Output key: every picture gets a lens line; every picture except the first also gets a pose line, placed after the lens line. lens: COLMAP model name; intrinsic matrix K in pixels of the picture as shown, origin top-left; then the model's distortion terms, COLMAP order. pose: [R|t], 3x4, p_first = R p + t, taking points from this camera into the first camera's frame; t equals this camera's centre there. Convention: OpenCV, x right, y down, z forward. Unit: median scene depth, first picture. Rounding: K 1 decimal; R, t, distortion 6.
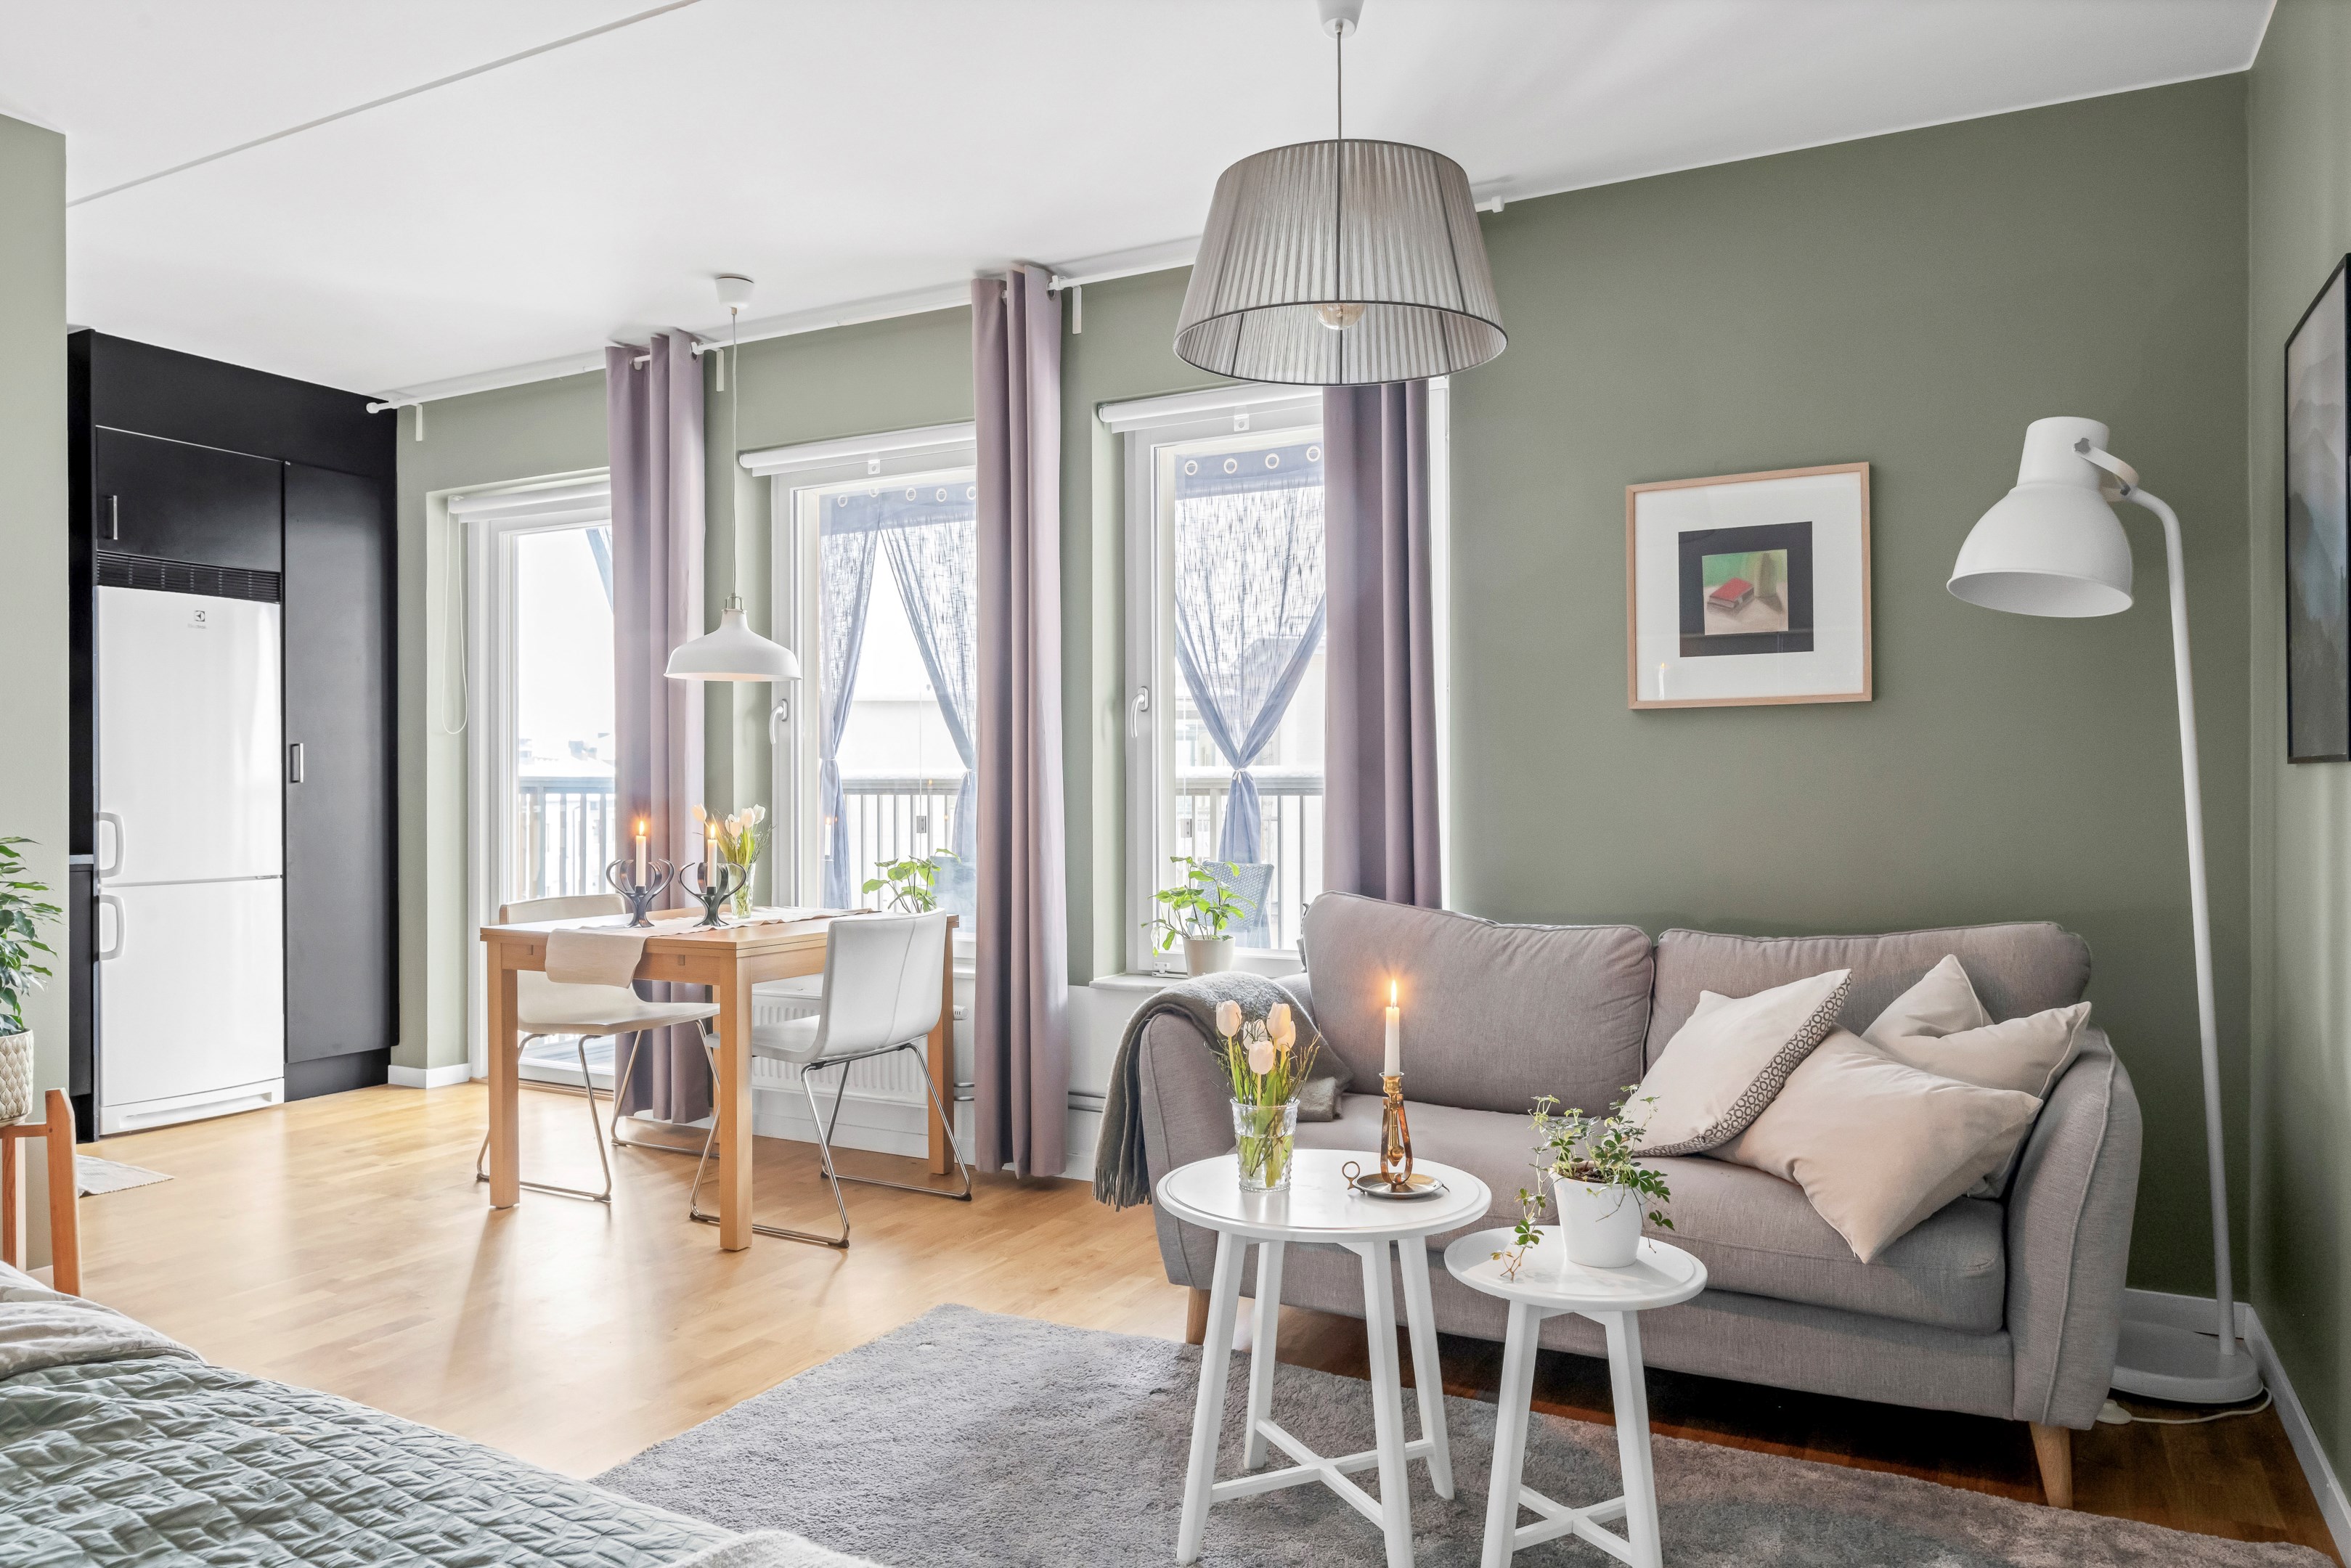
lens RADIAL K [[1560.6, 0, 1164.3], [0, 1560.6, 806.0], [0, 0, 1]] dist [-0.004776, 0.003691]
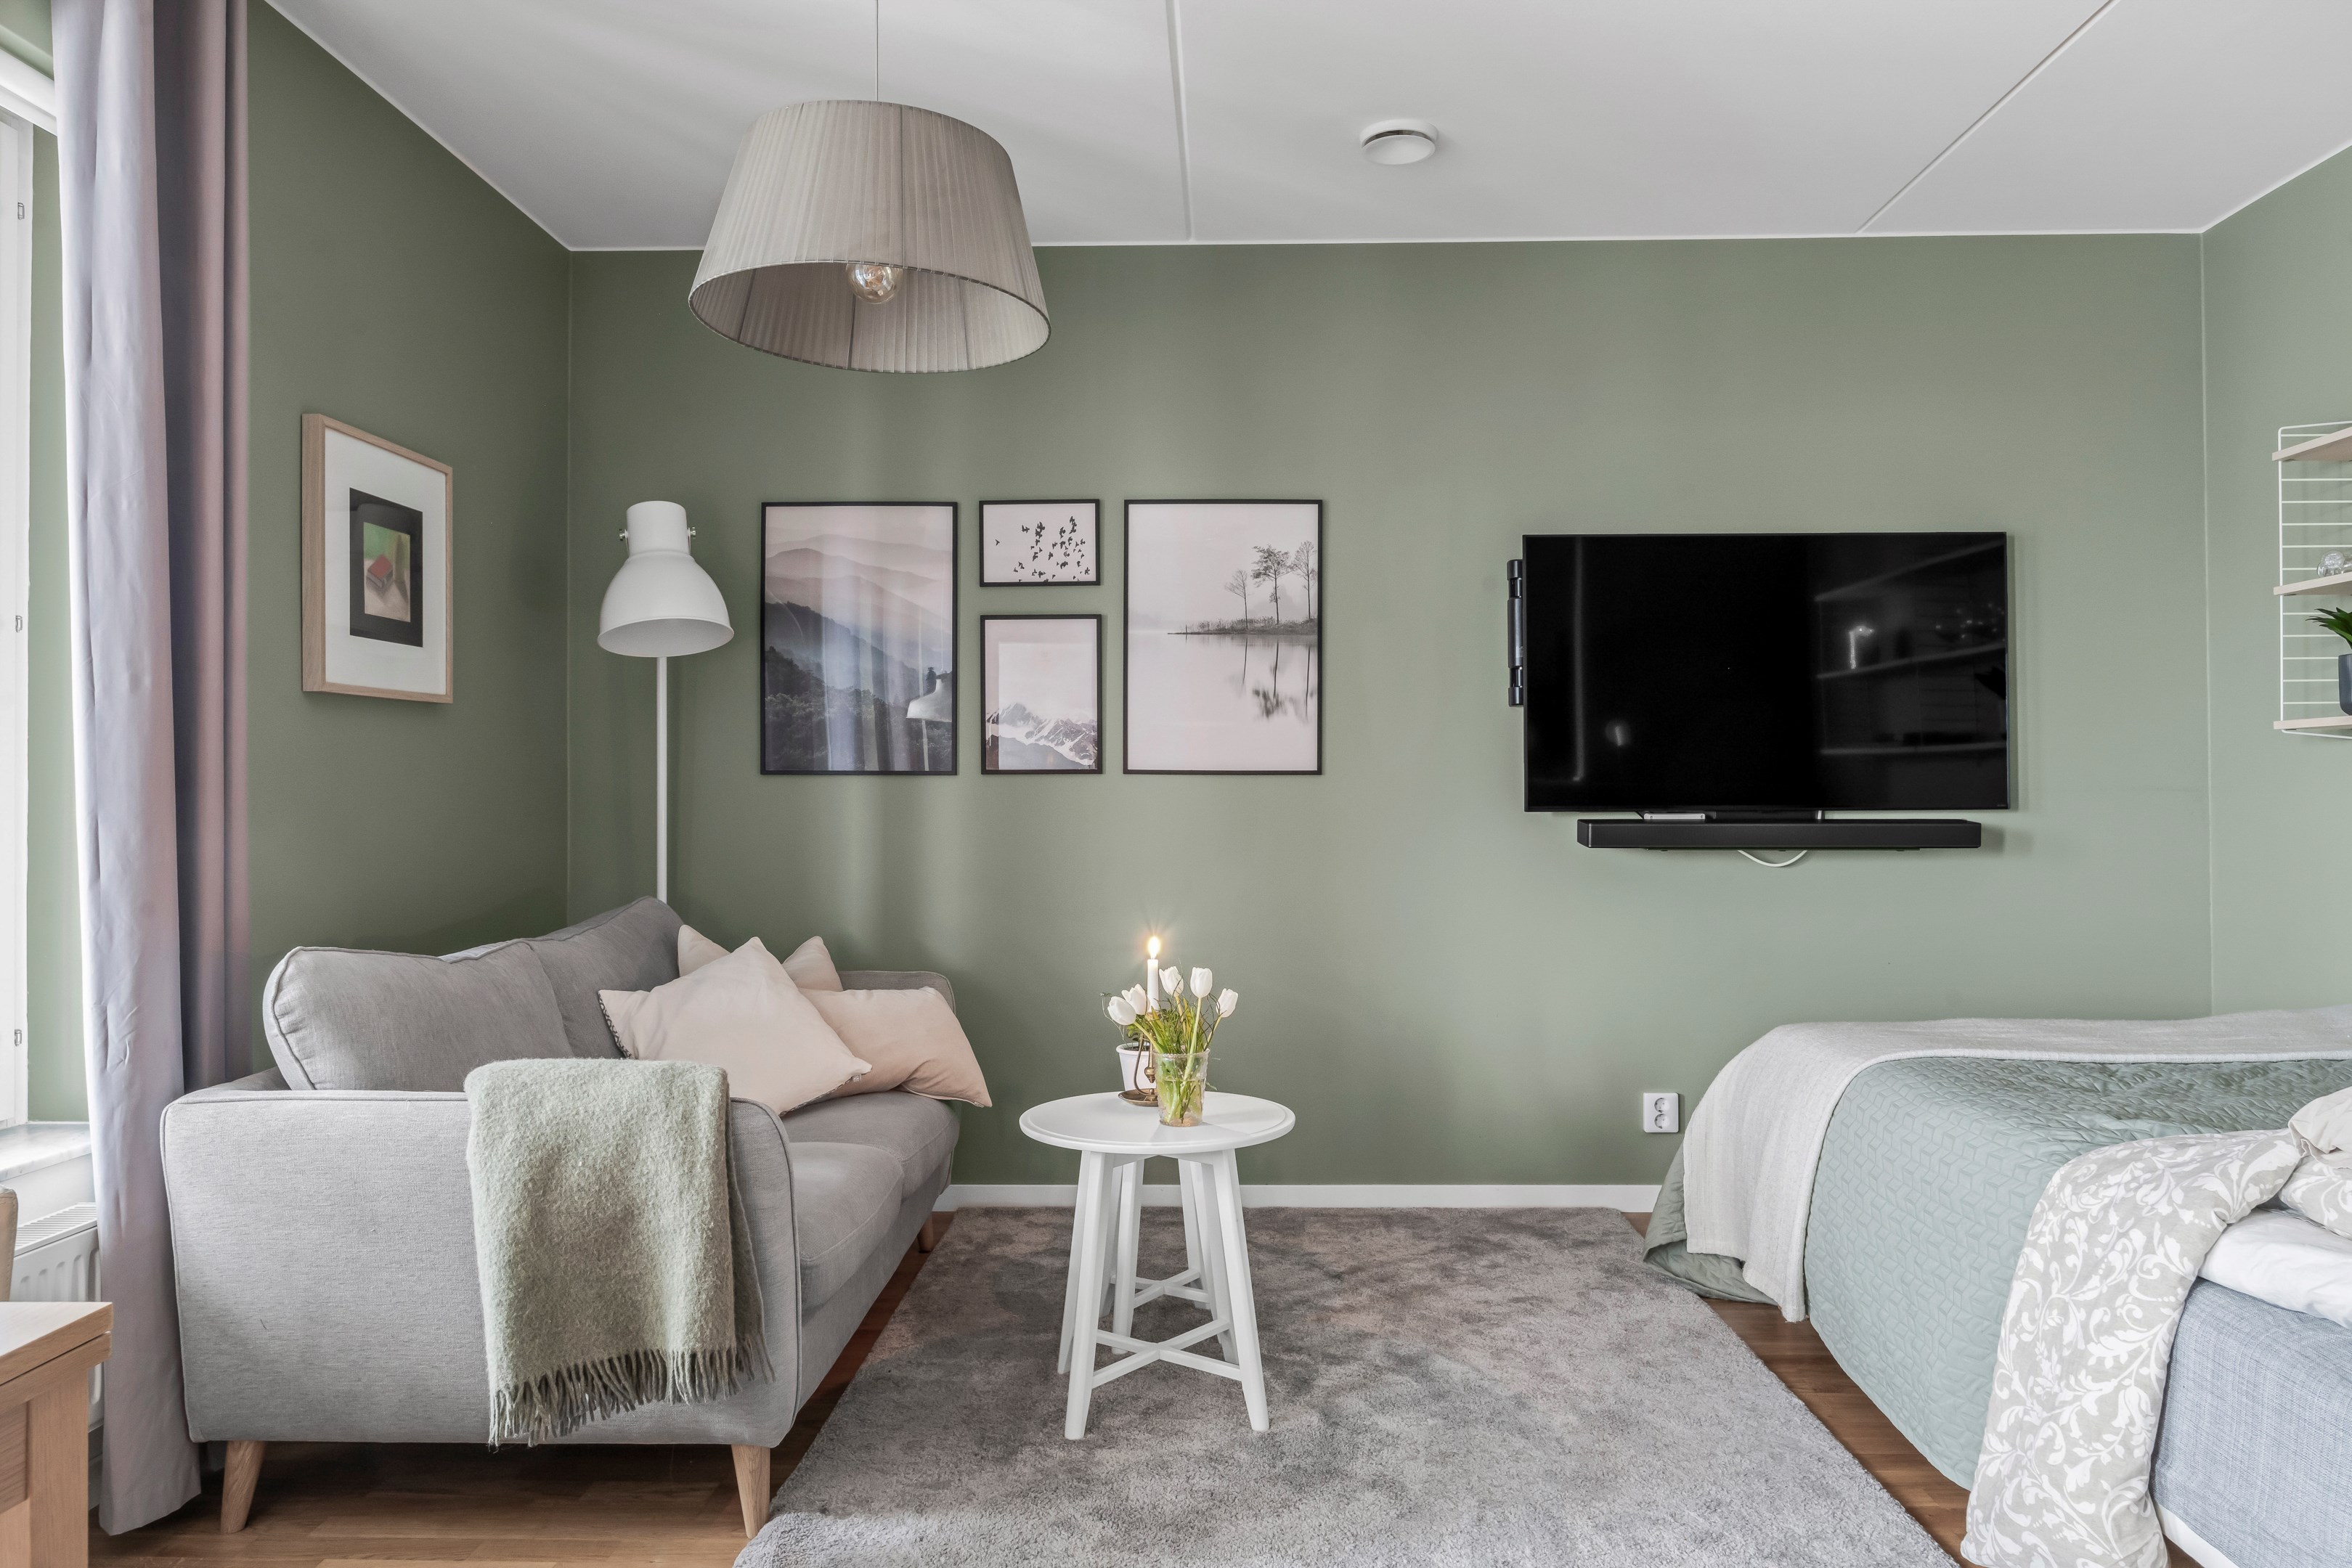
lens RADIAL K [[1561.2, 0, 1261.4], [0, 1561.2, 774.1], [0, 0, 1]] dist [-0.004776, 0.003691]
pose [[-0.454888, 0.013701, 0.890443, -0.657689], [0.011135, 0.999891, -0.009696, -0.005513], [-0.890479, 0.005505, -0.454991, 0.951398]]
